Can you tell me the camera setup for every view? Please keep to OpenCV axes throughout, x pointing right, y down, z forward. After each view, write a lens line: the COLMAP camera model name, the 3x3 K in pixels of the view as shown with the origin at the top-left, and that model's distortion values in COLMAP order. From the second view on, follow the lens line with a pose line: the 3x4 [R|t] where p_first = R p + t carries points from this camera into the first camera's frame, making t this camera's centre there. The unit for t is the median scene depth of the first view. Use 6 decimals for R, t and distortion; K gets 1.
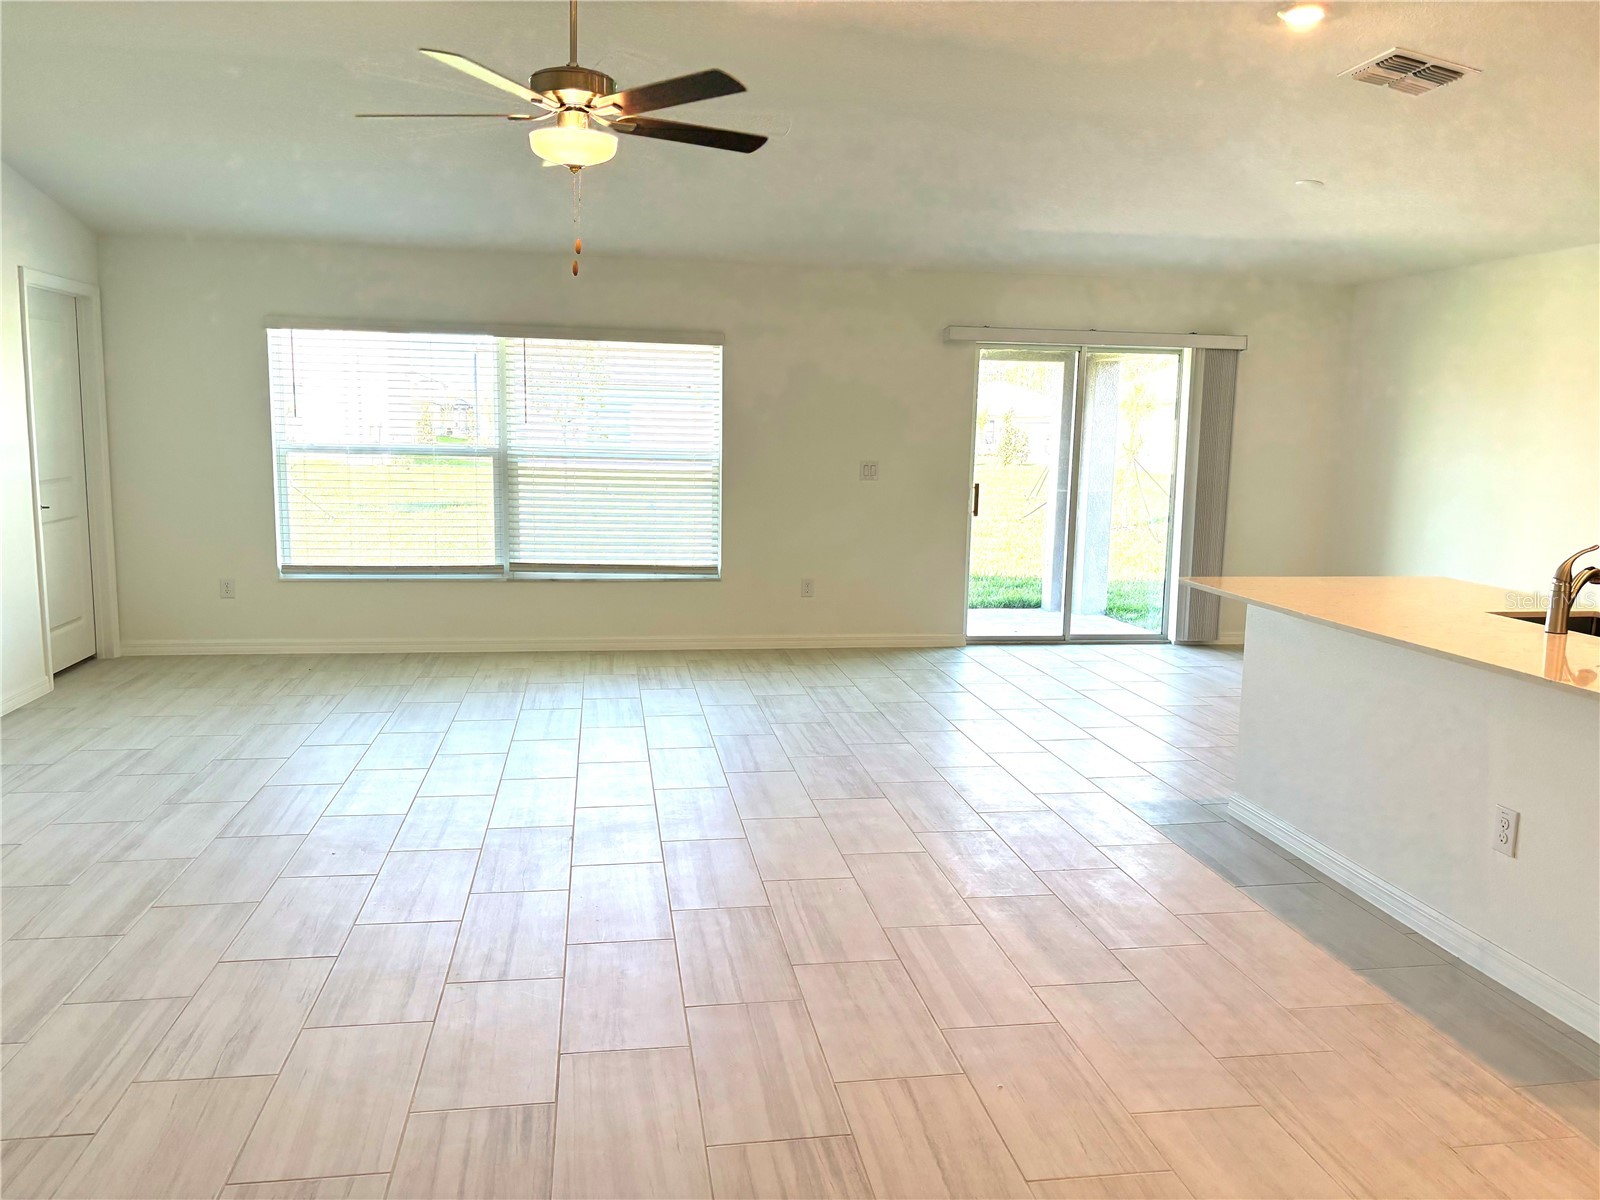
lens RADIAL K [[1226.7, 0, 801.5], [0, 1226.7, 594.5], [0, 0, 1]] dist [0.051086, -0.036345]
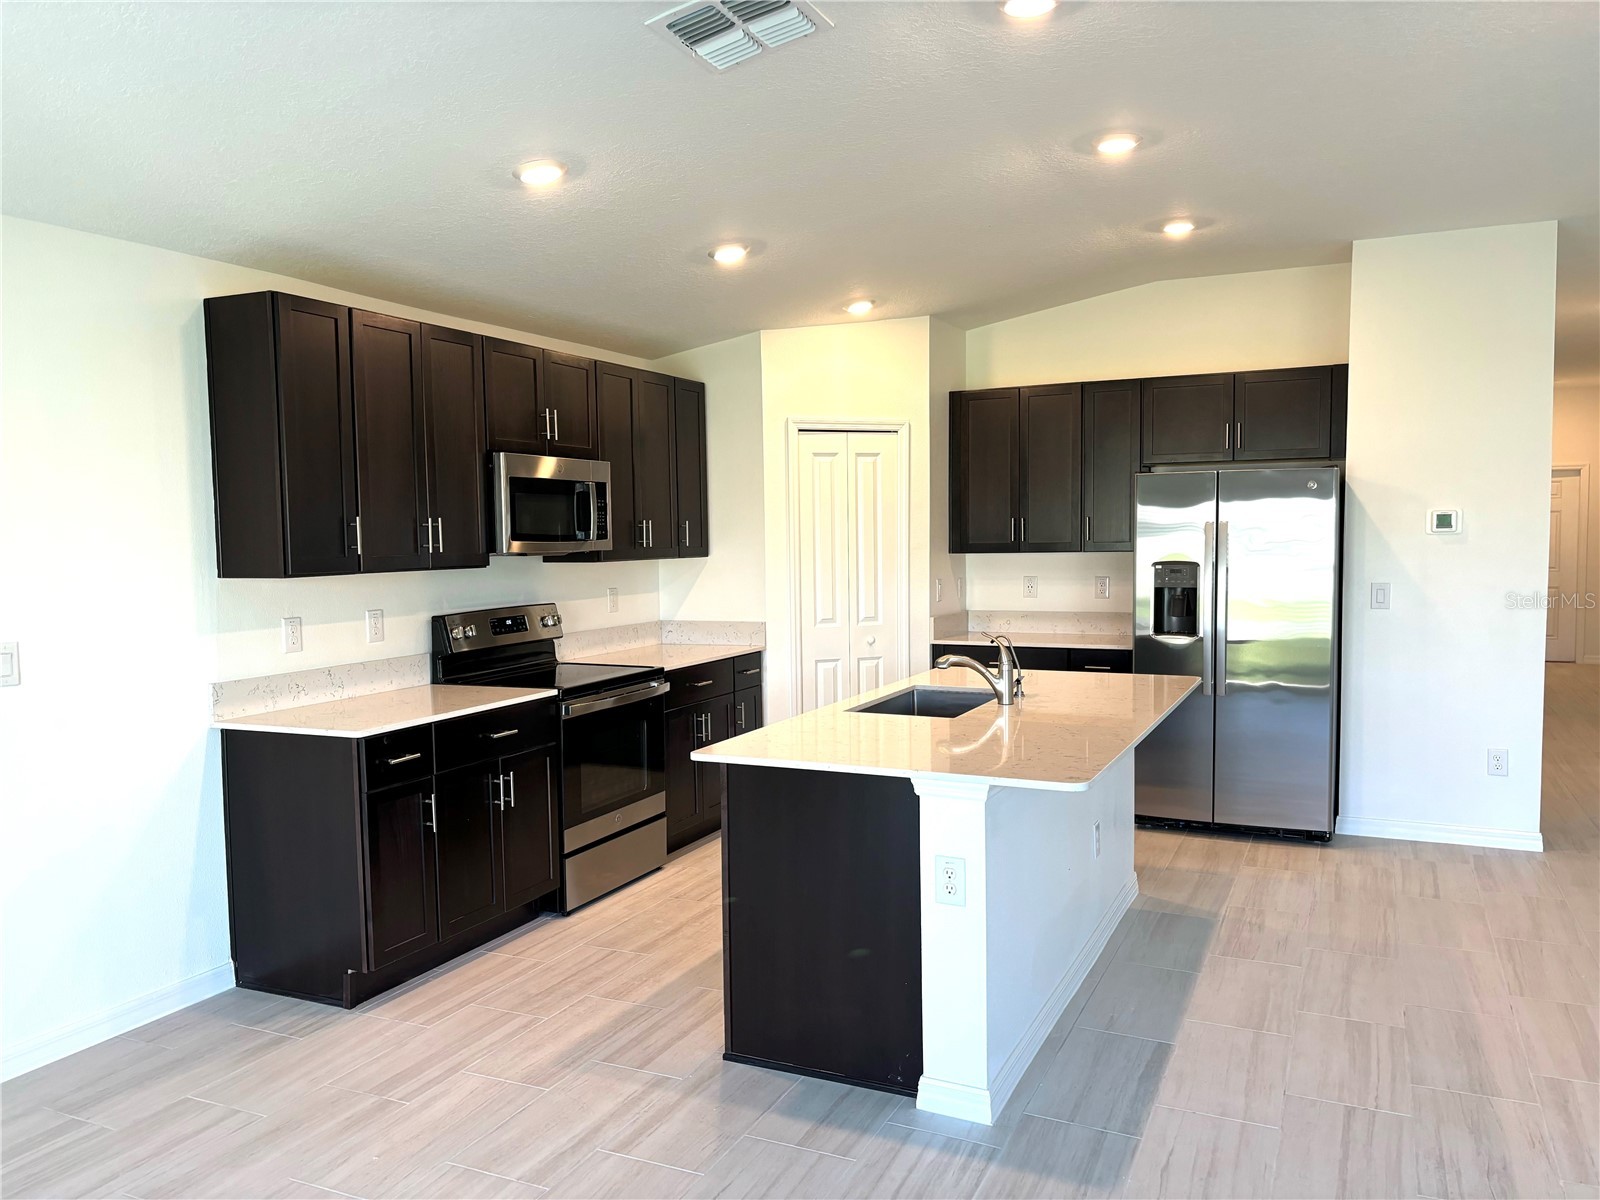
lens RADIAL K [[1226.7, 0, 791.7], [0, 1226.7, 601.7], [0, 0, 1]] dist [0.051086, -0.036345]
pose [[-0.824865, -0.044677, 0.563561, 0.051240], [0.072402, 0.980315, 0.183688, -0.165147], [-0.560674, 0.192321, -0.805393, 1.113166]]
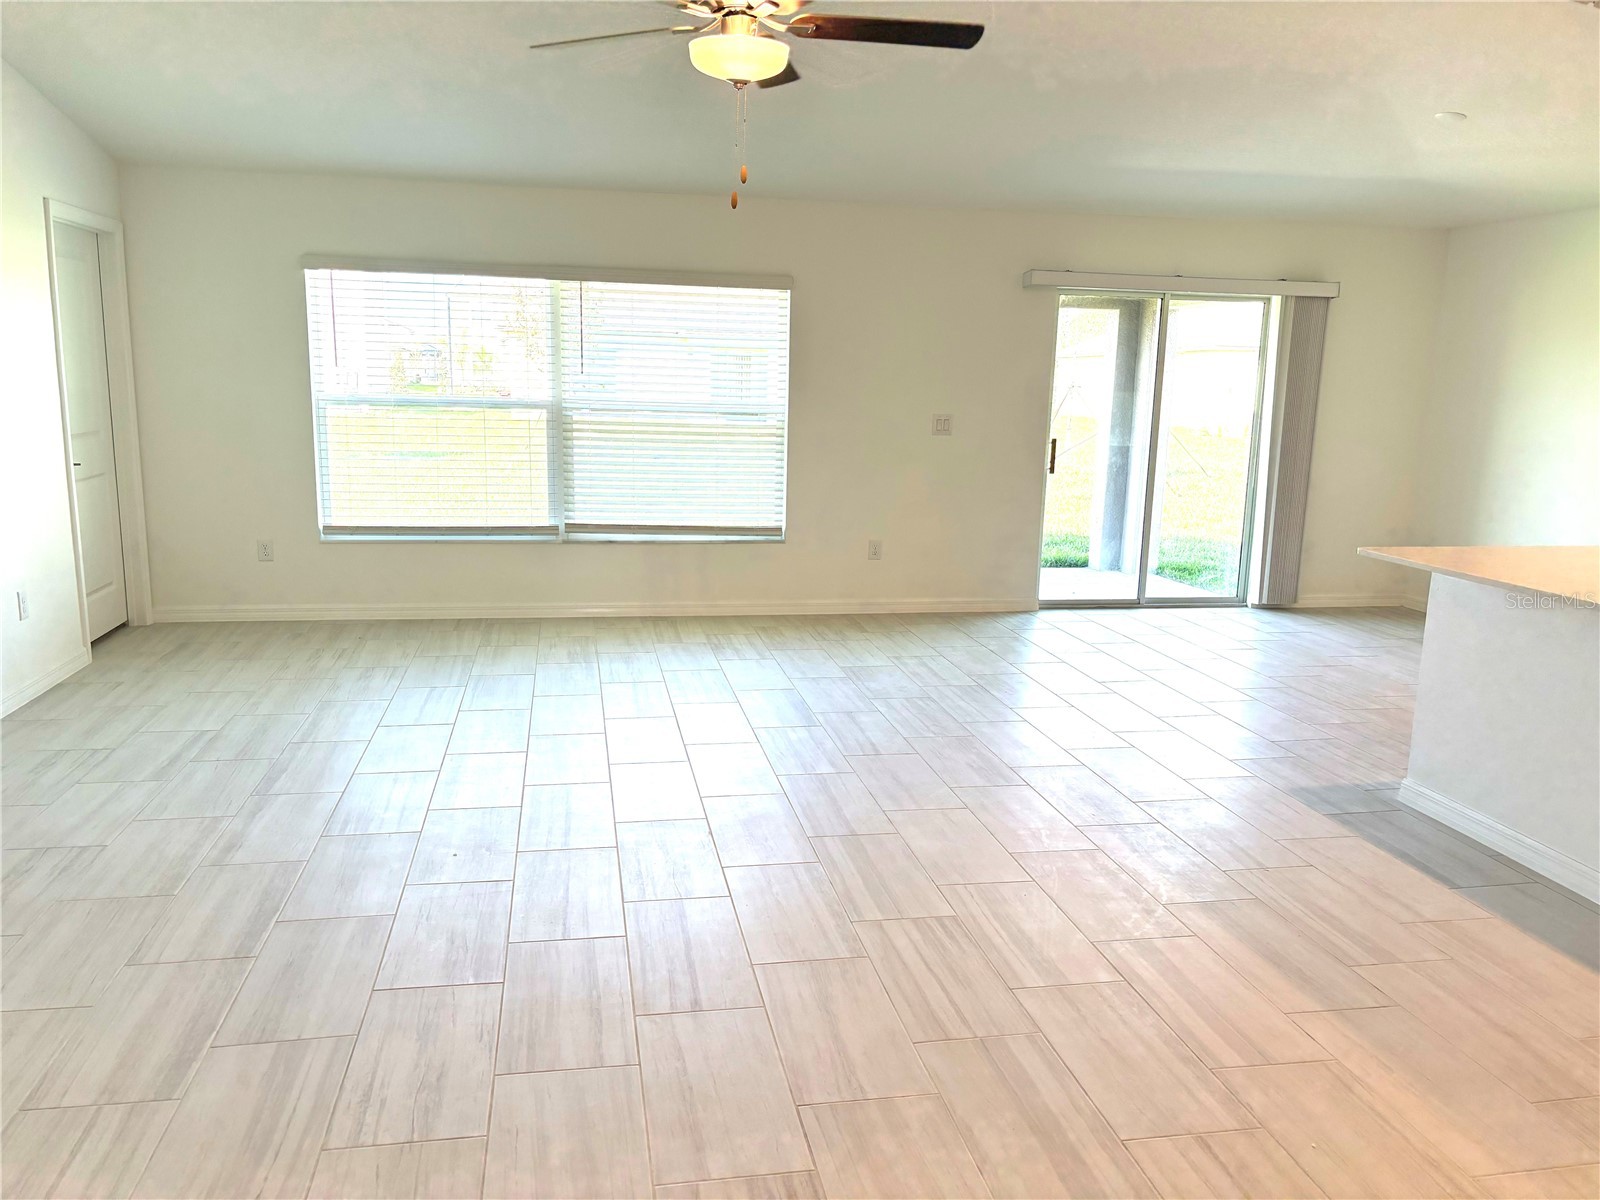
lens RADIAL K [[1226.7, 0, 799.5], [0, 1226.7, 606.2], [0, 0, 1]] dist [0.051086, -0.036345]
pose [[0.999709, -0.000541, 0.024137, -0.093155], [-0.000675, 0.998732, 0.050339, -0.011503], [-0.024133, -0.050341, 0.998440, 0.061973]]
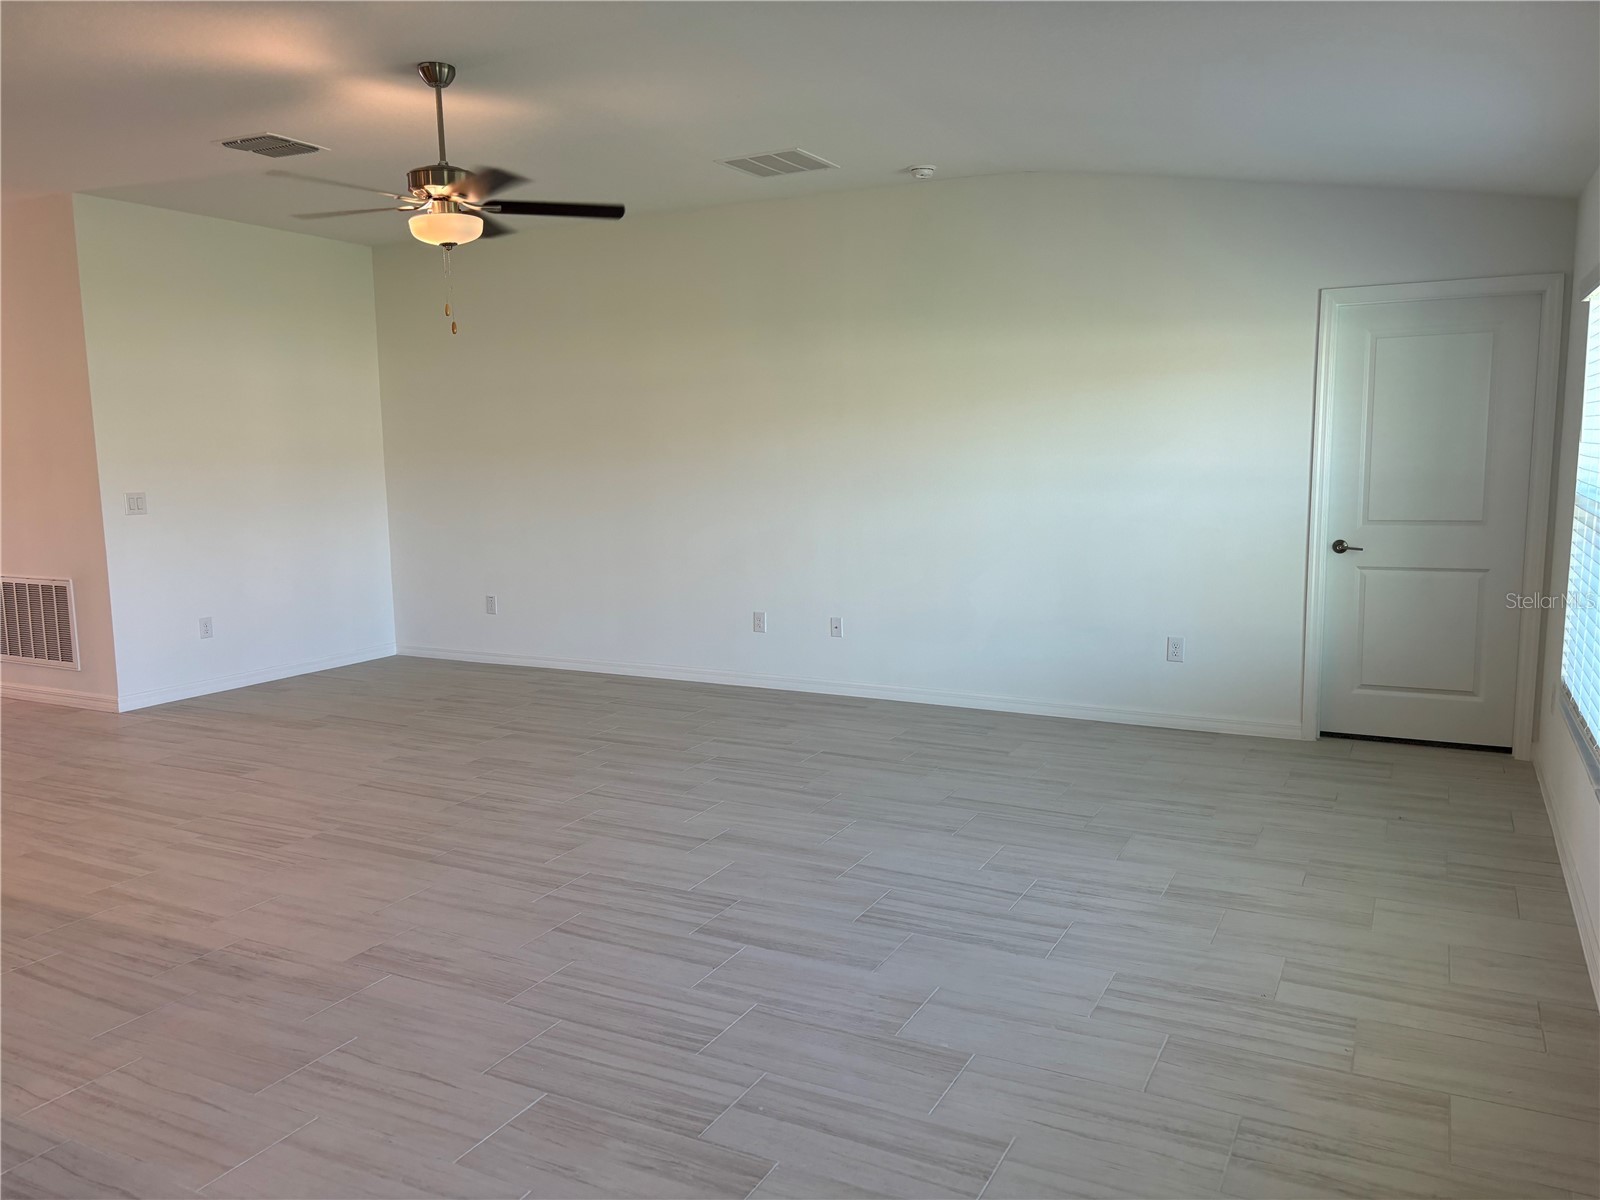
lens RADIAL K [[1226.7, 0, 797.2], [0, 1226.7, 602.6], [0, 0, 1]] dist [0.051086, -0.036345]
pose [[-0.610162, 0.097271, -0.786282, 0.345281], [-0.106549, 0.973345, 0.203095, -0.167058], [0.785079, 0.207698, -0.583534, 1.184867]]
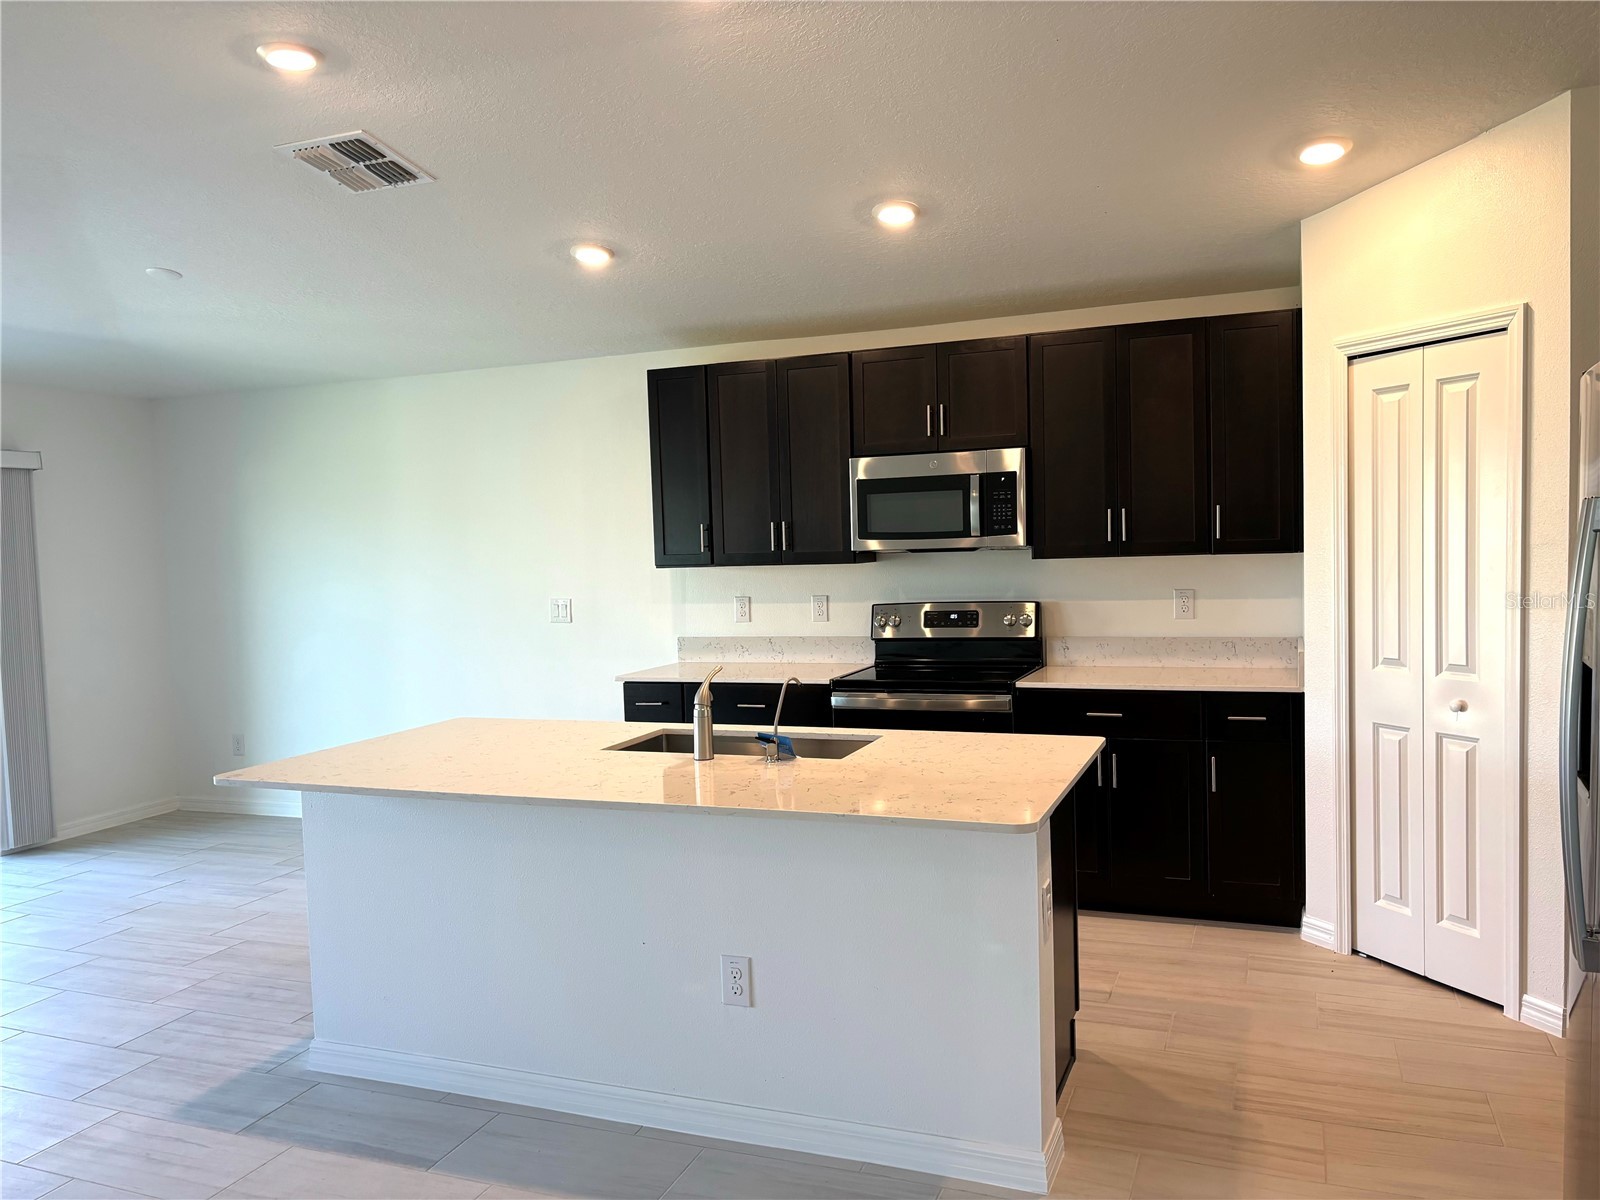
lens RADIAL K [[1226.7, 0, 793.1], [0, 1226.7, 604.0], [0, 0, 1]] dist [0.051086, -0.036345]
pose [[0.527851, -0.084953, 0.845078, -0.085754], [0.160581, 0.987022, -0.001080, -0.041419], [-0.834018, 0.136274, 0.534643, 0.220941]]
